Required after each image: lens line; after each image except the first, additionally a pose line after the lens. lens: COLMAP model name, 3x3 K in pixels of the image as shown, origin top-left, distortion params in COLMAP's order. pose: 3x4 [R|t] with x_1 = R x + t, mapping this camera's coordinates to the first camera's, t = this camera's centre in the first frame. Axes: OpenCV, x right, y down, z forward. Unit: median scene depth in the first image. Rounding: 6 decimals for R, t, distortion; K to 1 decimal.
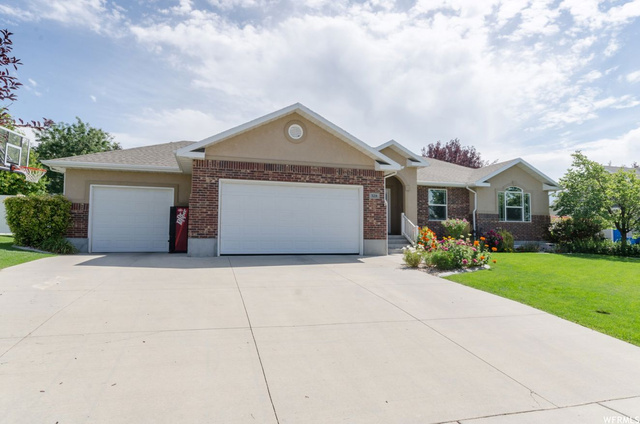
lens RADIAL K [[381.4, 0, 319.0], [0, 381.4, 241.6], [0, 0, 1]] dist [-0.007902, -0.002032]
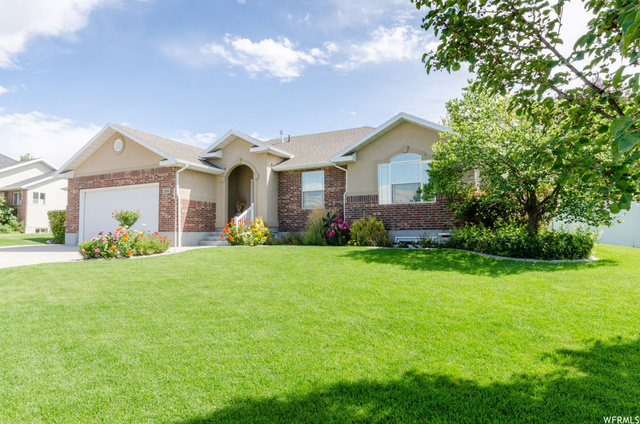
lens RADIAL K [[381.4, 0, 319.0], [0, 381.4, 241.6], [0, 0, 1]] dist [-0.007902, -0.002032]
pose [[0.736778, 0.002682, -0.676129, 1.161160], [0.006599, 0.999916, 0.011158, 0.012138], [0.676102, -0.012683, 0.736699, 0.494615]]
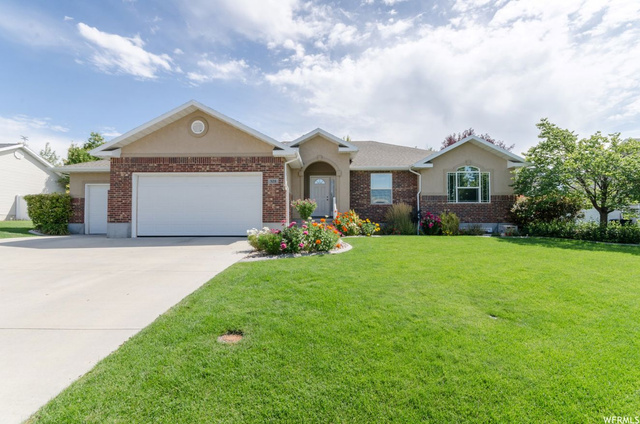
lens RADIAL K [[288.4, 0, 319.8], [0, 288.4, 233.6], [0, 0, 1]] dist [-0.002941, -0.000649]
pose [[0.955593, 0.002591, -0.294678, 0.495817], [0.005312, 0.999647, 0.026015, 0.004621], [0.294641, -0.026425, 0.955242, 0.268186]]
